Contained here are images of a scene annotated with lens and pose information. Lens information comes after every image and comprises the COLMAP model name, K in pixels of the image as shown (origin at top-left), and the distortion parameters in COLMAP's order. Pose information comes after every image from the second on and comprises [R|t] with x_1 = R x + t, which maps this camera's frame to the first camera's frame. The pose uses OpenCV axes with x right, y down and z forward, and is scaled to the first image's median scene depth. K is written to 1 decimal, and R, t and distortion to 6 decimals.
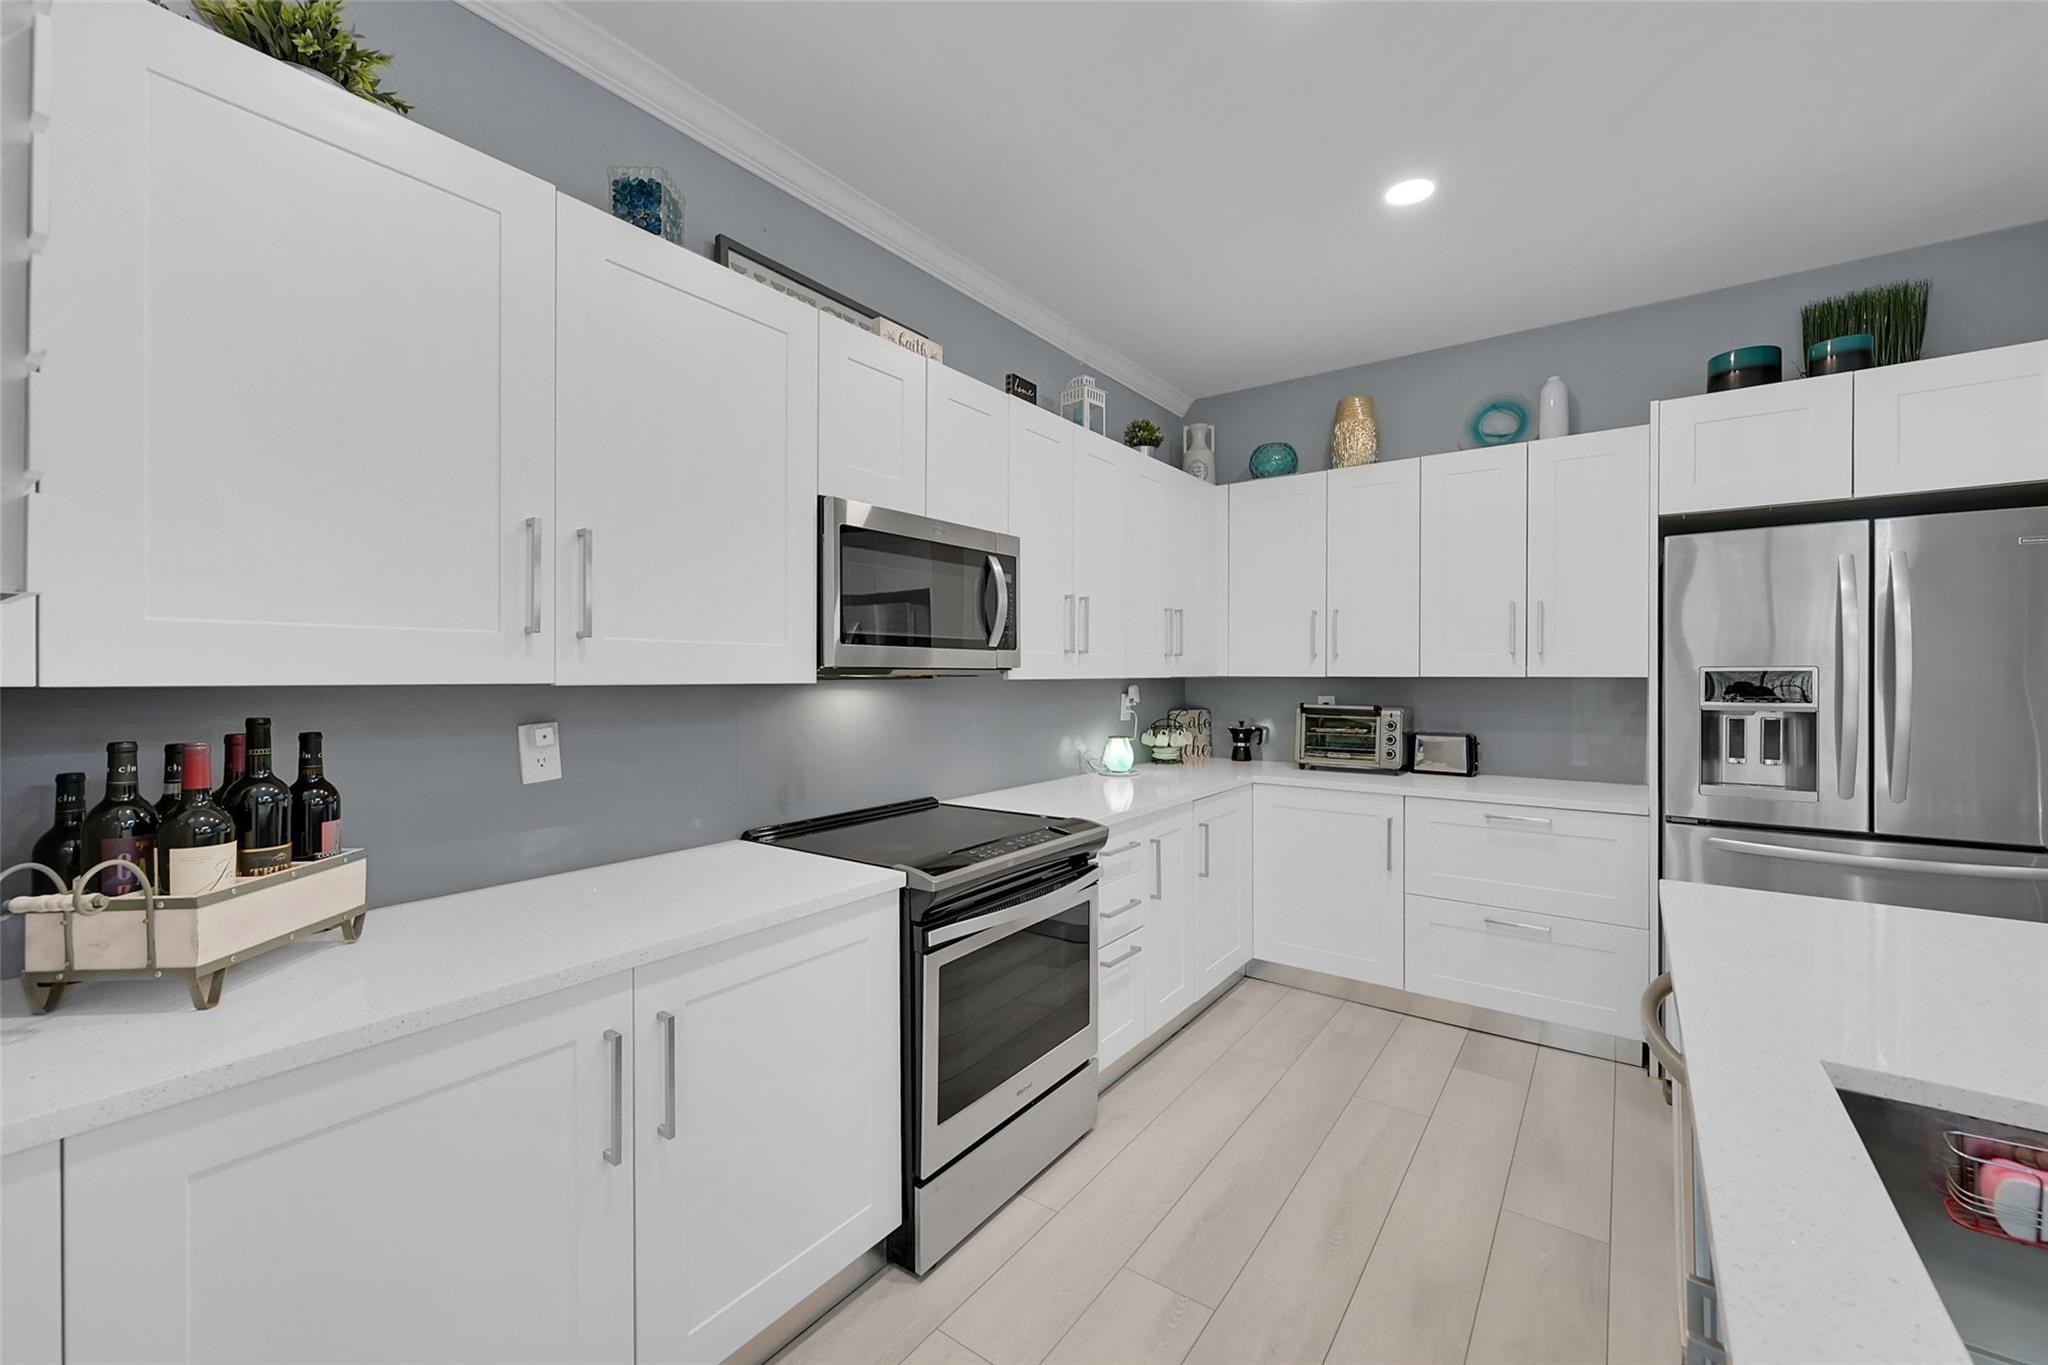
lens RADIAL K [[823.7, 0, 1034.1], [0, 823.7, 677.0], [0, 0, 1]] dist [-0.000865, -0.000440]
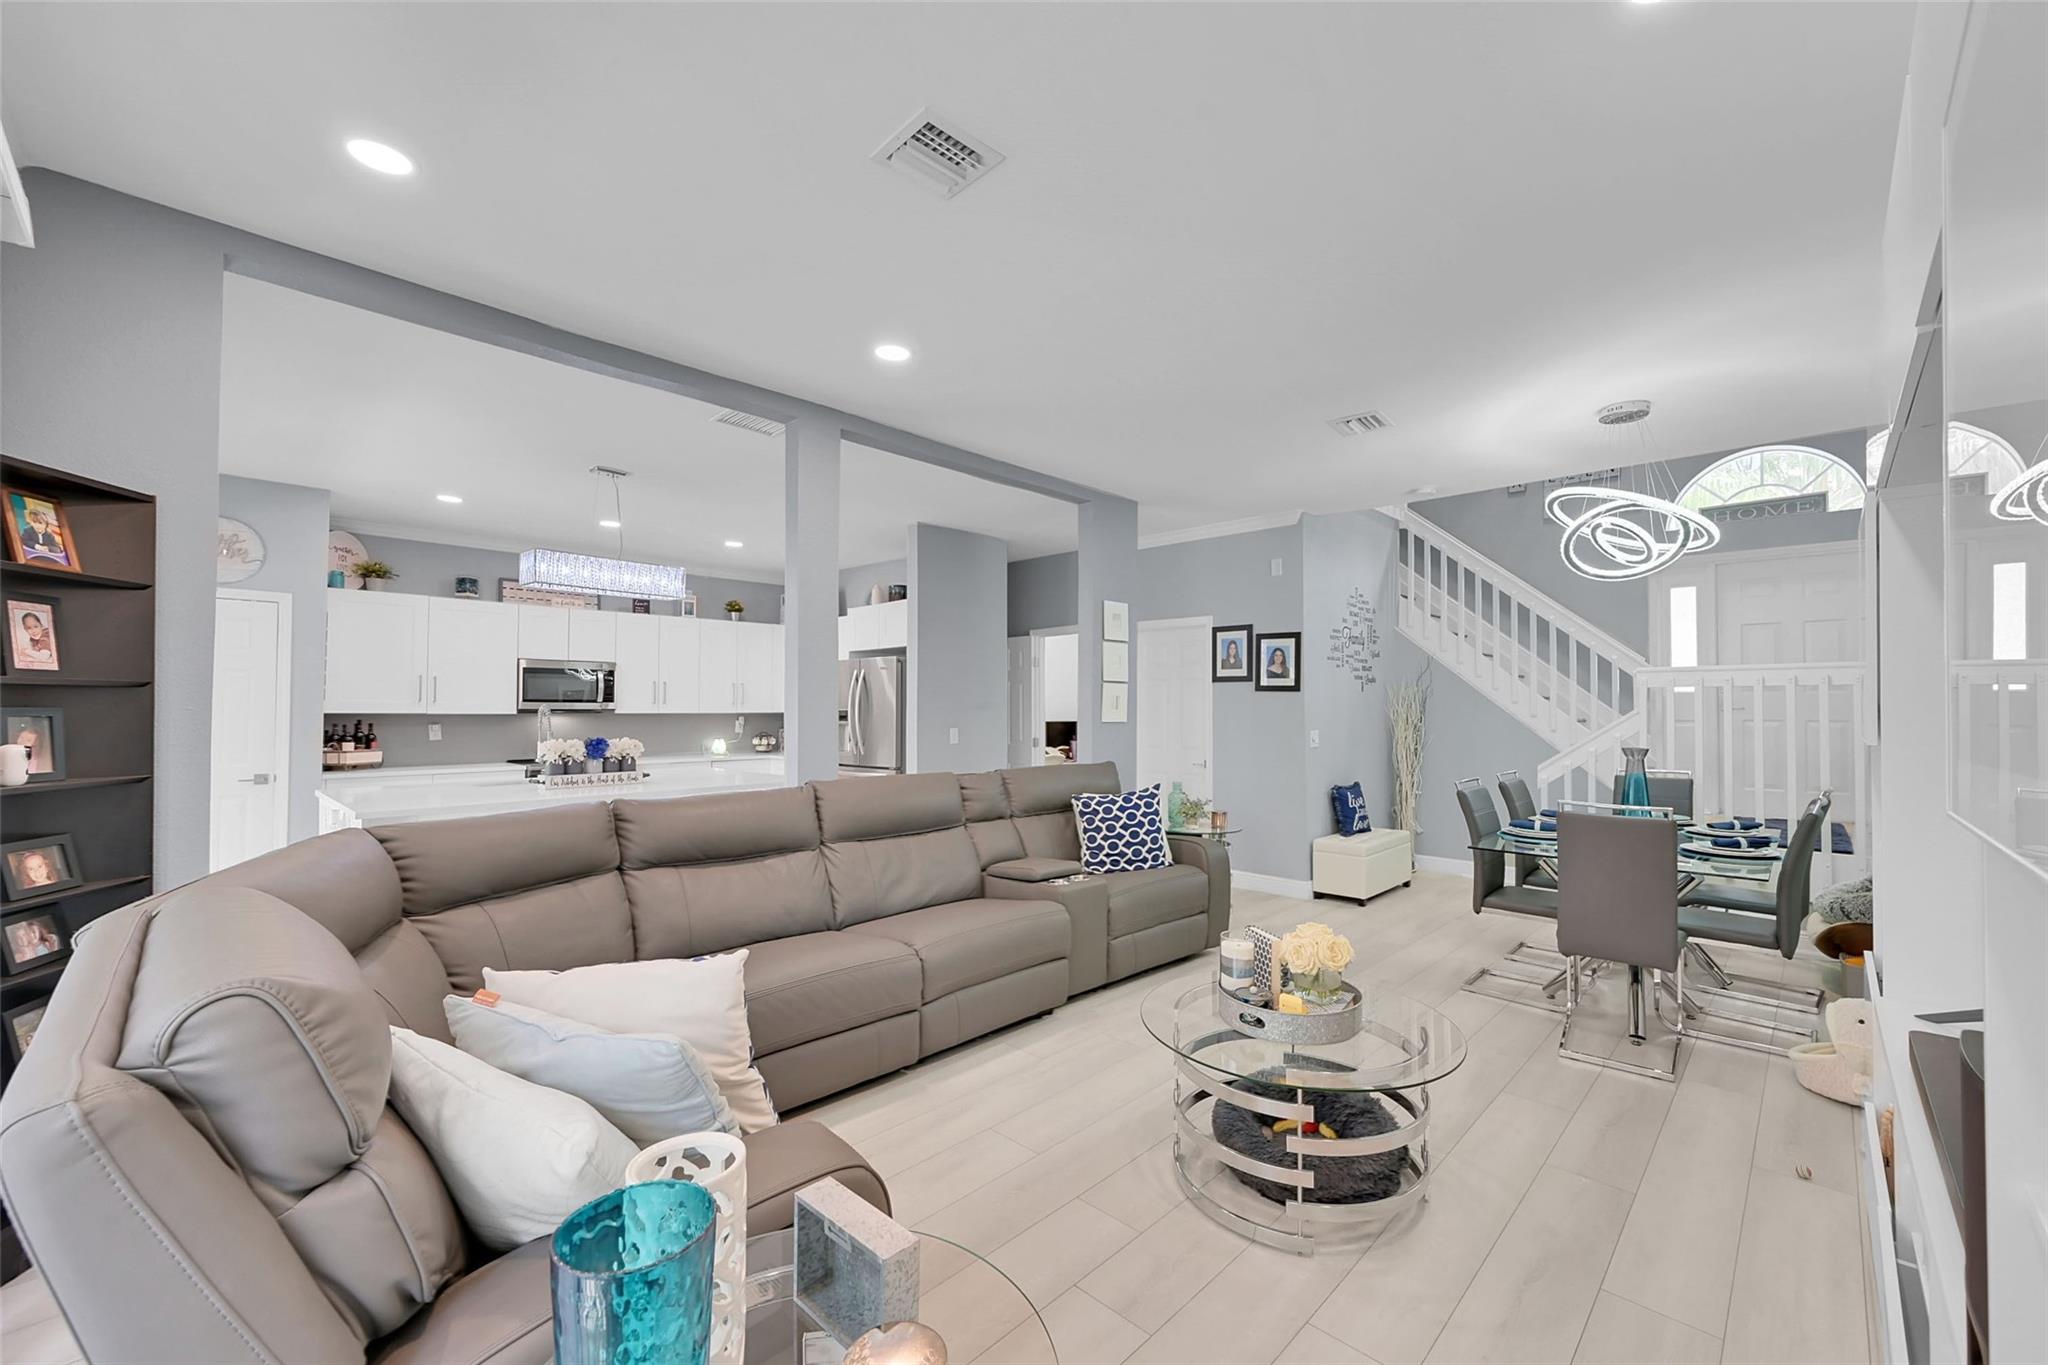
lens RADIAL K [[823.7, 0, 1054.5], [0, 823.7, 695.0], [0, 0, 1]] dist [-0.000865, -0.000440]
pose [[0.992689, -0.002053, -0.120687, 1.665009], [-0.001000, 0.999681, -0.025230, 0.009107], [0.120700, 0.025166, 0.992370, -1.494472]]
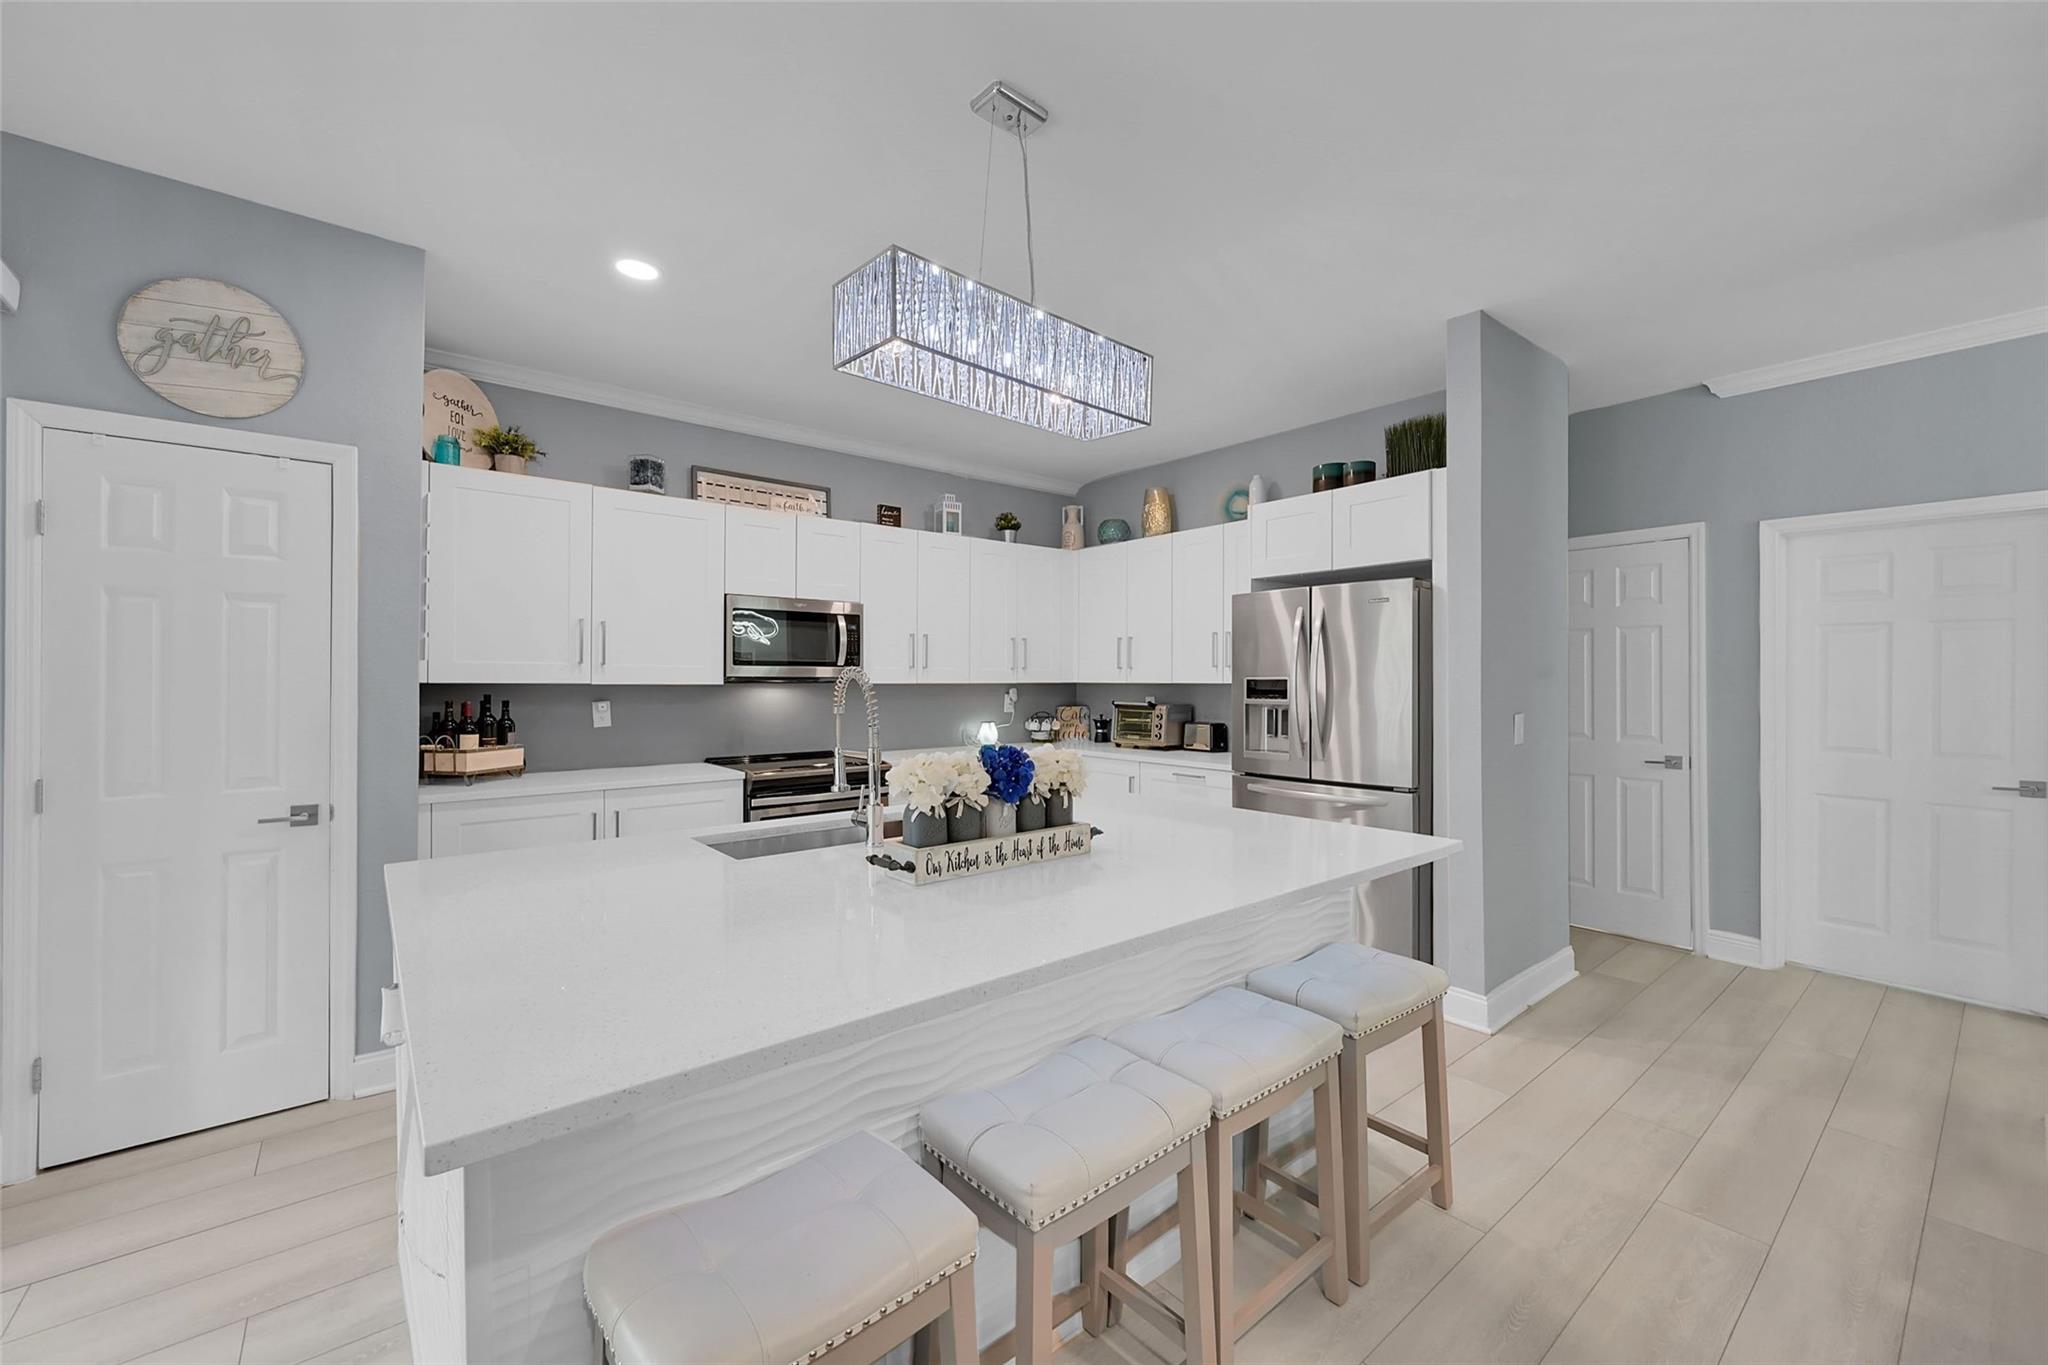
lens RADIAL K [[823.7, 0, 1032.0], [0, 823.7, 680.7], [0, 0, 1]] dist [-0.000865, -0.000440]
pose [[0.968197, 0.002068, -0.250182, 0.712852], [-0.003203, 0.999986, -0.004131, 0.003121], [0.250170, 0.004801, 0.968190, -0.578422]]
